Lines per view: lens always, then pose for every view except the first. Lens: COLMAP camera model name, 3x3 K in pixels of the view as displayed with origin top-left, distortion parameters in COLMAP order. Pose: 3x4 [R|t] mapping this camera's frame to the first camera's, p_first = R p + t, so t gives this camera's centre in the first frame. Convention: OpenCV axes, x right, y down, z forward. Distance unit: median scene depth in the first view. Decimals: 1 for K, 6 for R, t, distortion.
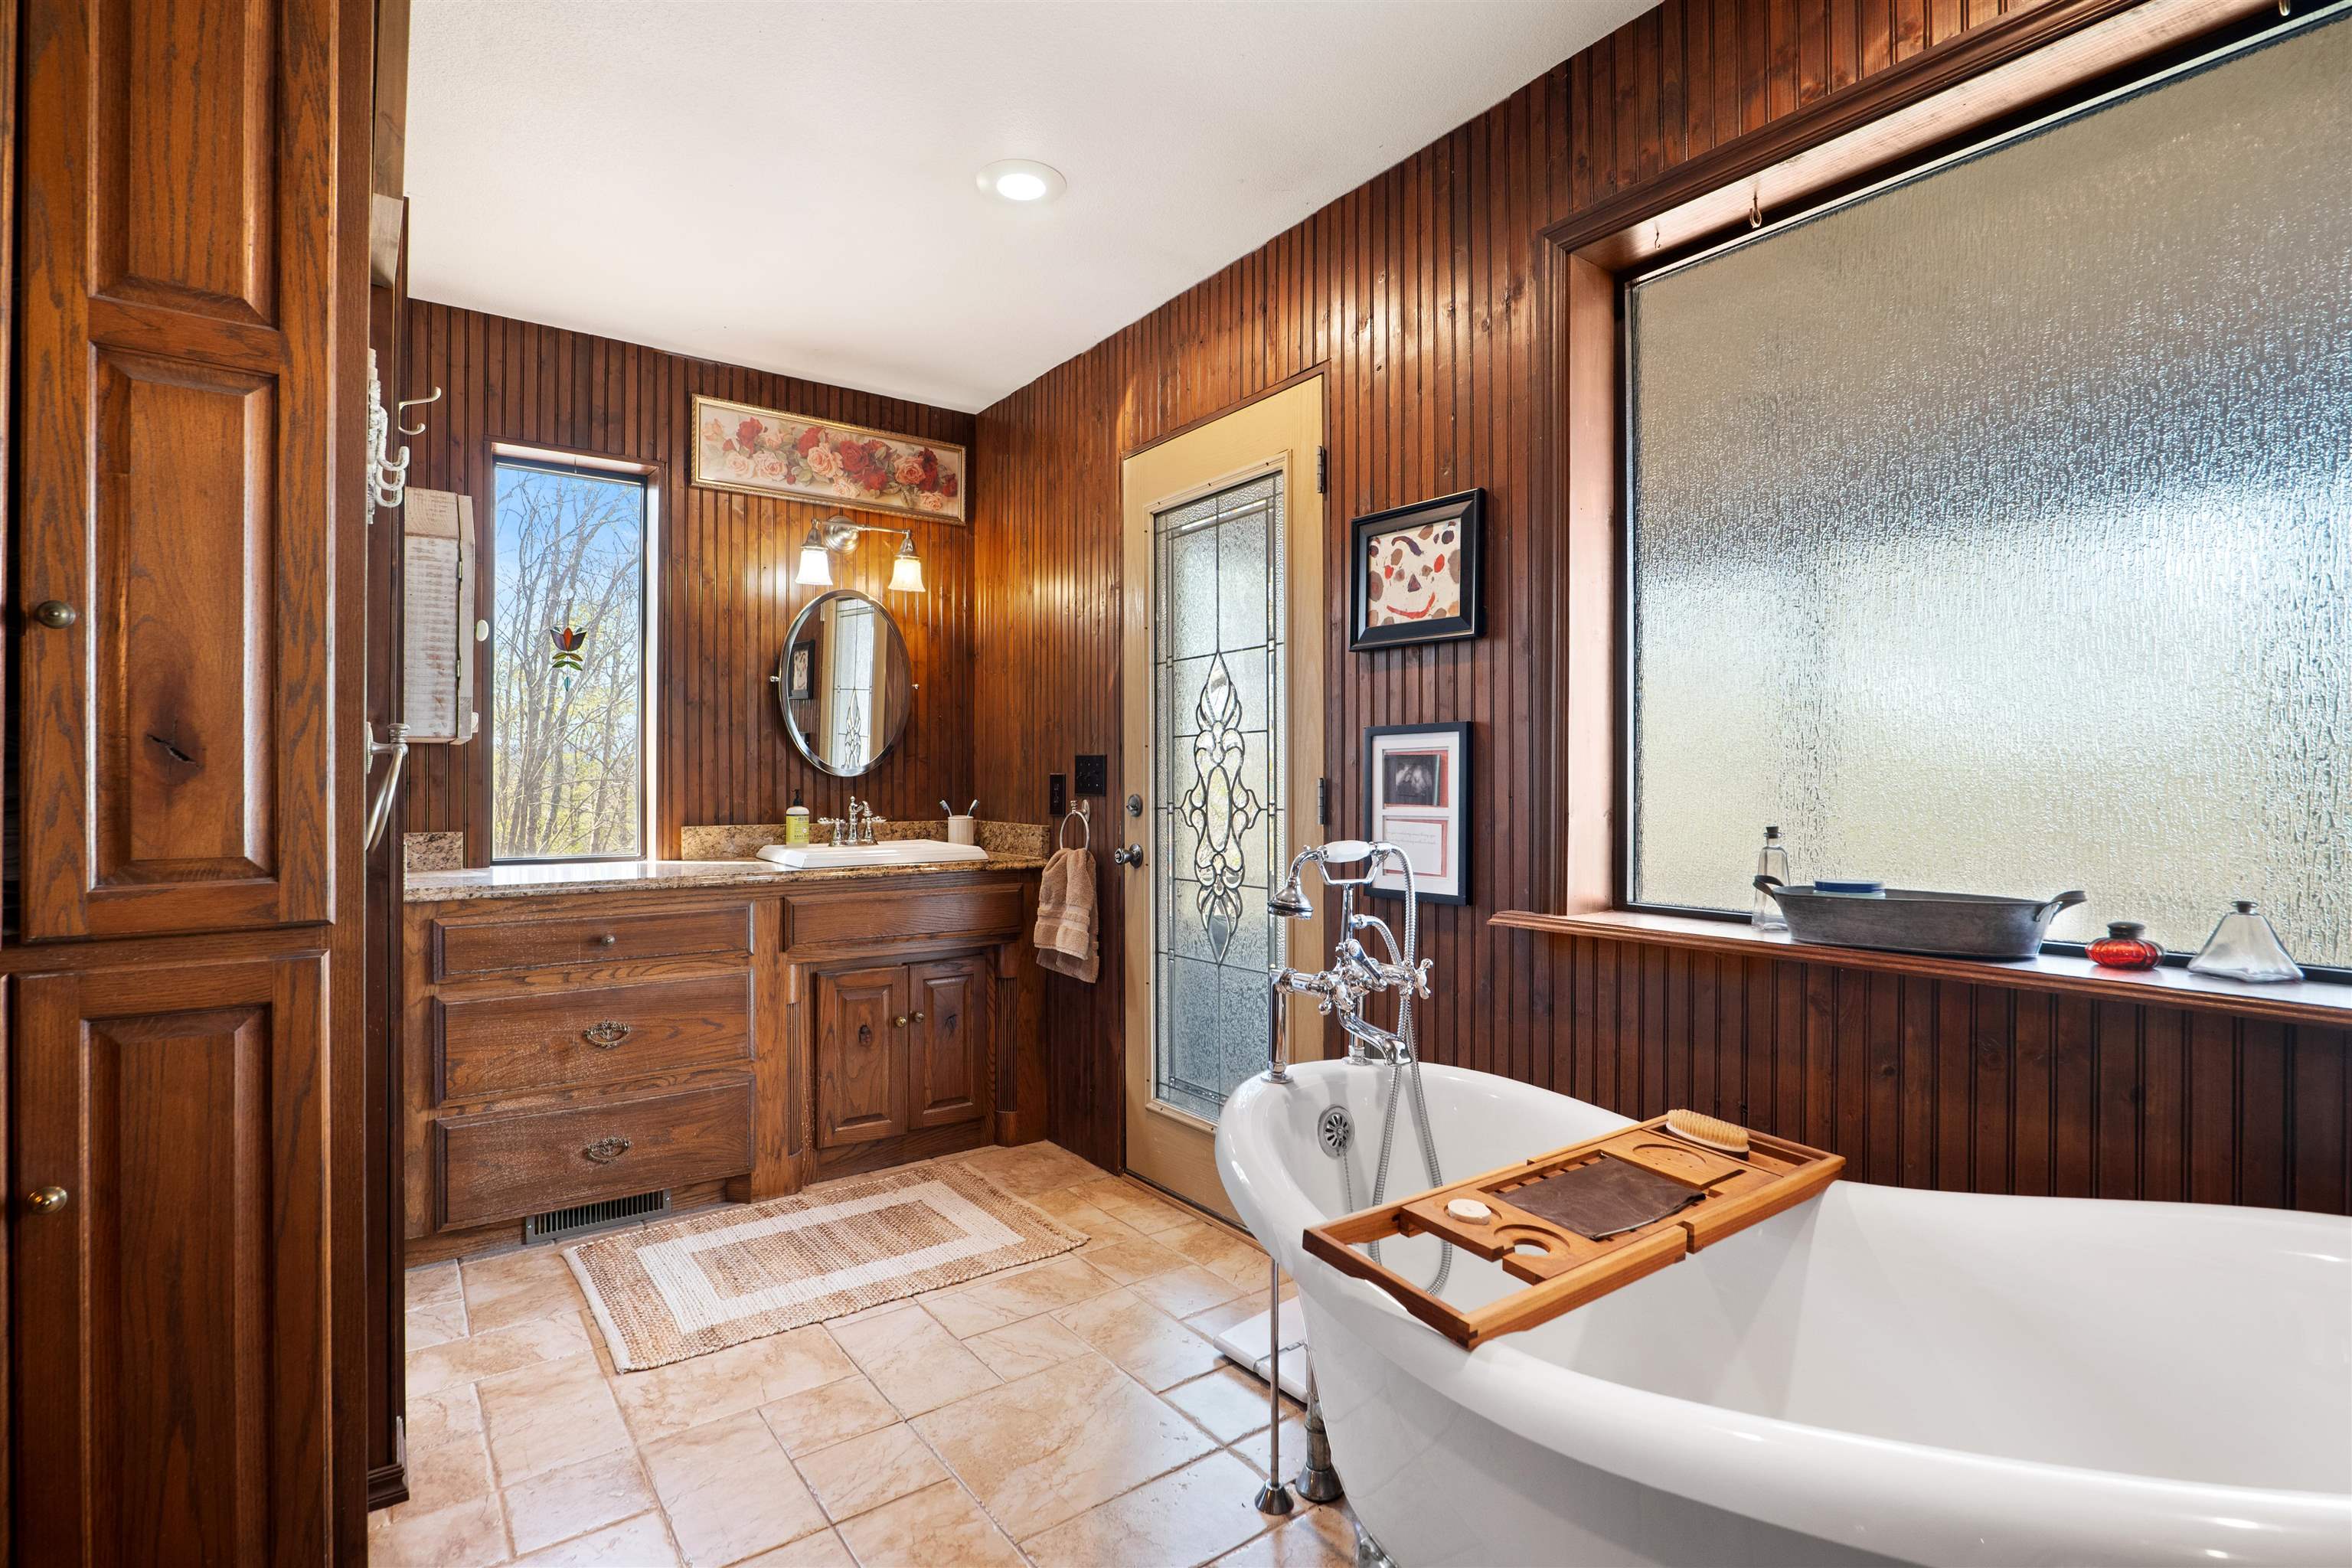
lens RADIAL K [[1113.3, 0, 1178.1], [0, 1113.3, 776.5], [0, 0, 1]] dist [-0.013189, 0.001264]
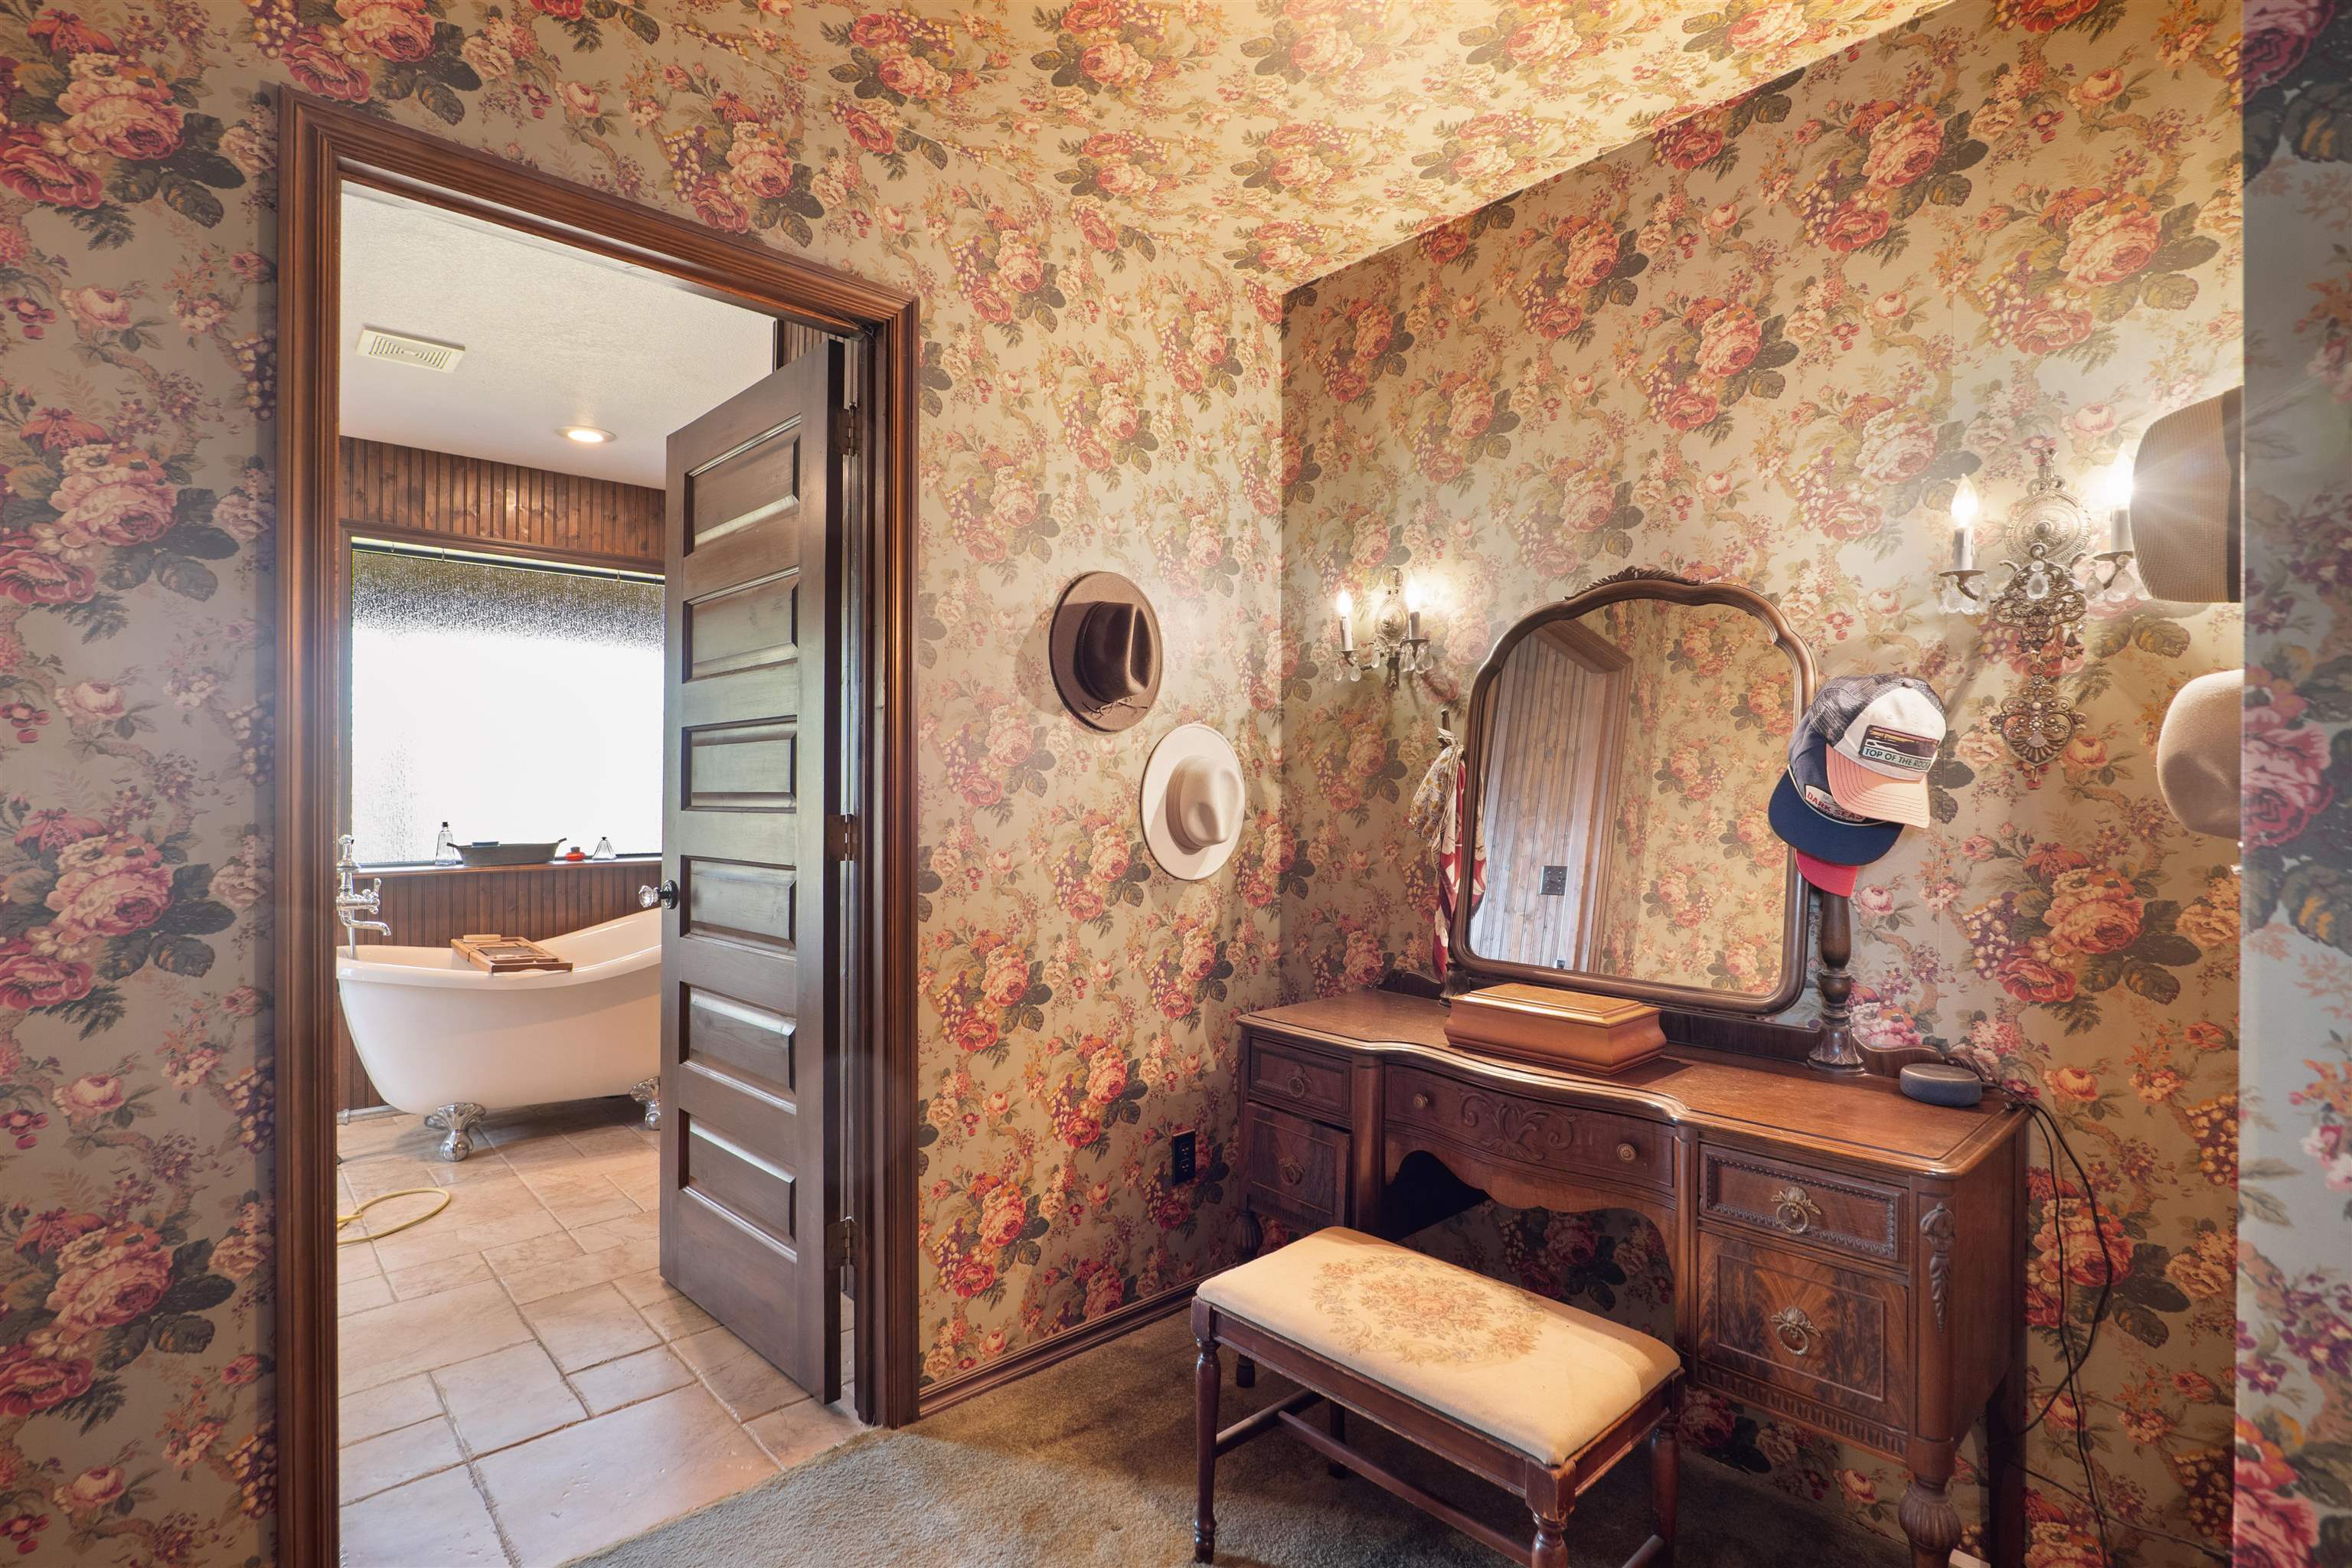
lens RADIAL K [[1113.3, 0, 1168.5], [0, 1113.3, 790.7], [0, 0, 1]] dist [-0.013189, 0.001264]
pose [[-0.094513, -0.003298, 0.995518, -1.533229], [-0.008832, 0.999958, 0.002474, -0.031208], [-0.995484, -0.008559, -0.094538, -0.233064]]
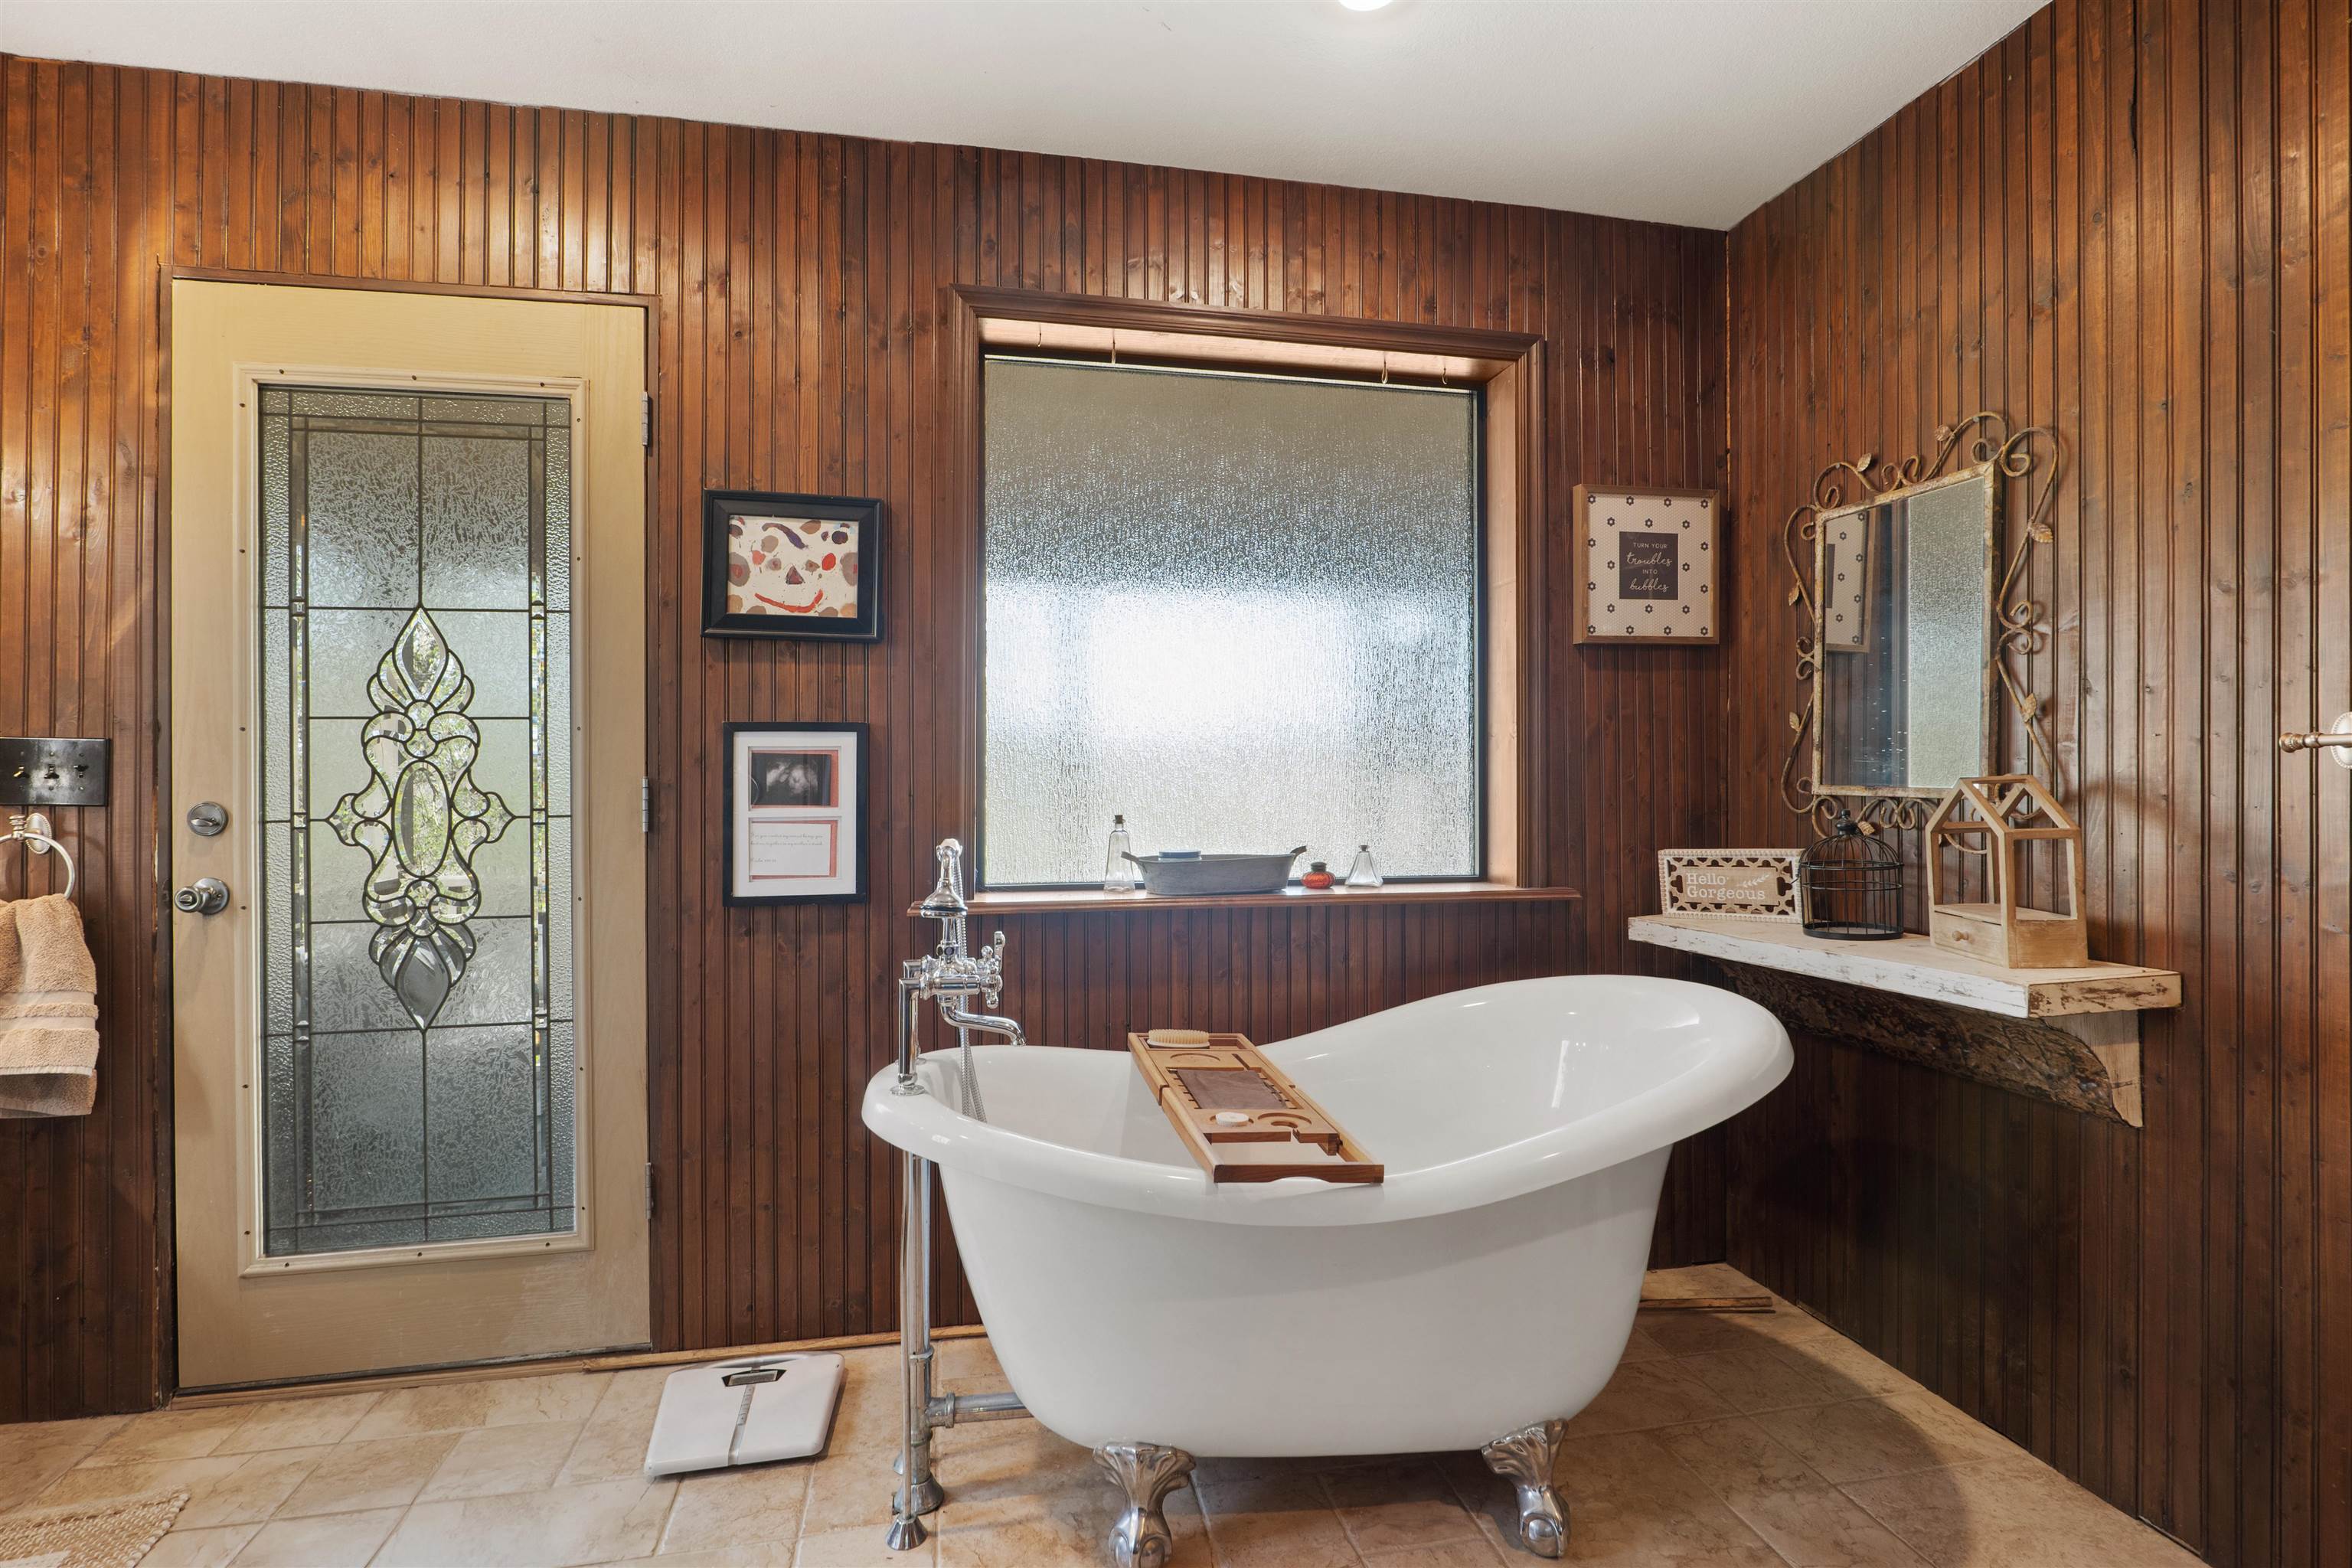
lens RADIAL K [[1113.3, 0, 1175.4], [0, 1113.3, 771.8], [0, 0, 1]] dist [-0.013189, 0.001264]
pose [[0.423000, 0.007406, 0.906100, -0.521154], [-0.002106, 0.999972, -0.007190, 0.002214], [-0.906127, 0.001133, 0.423003, 0.294349]]
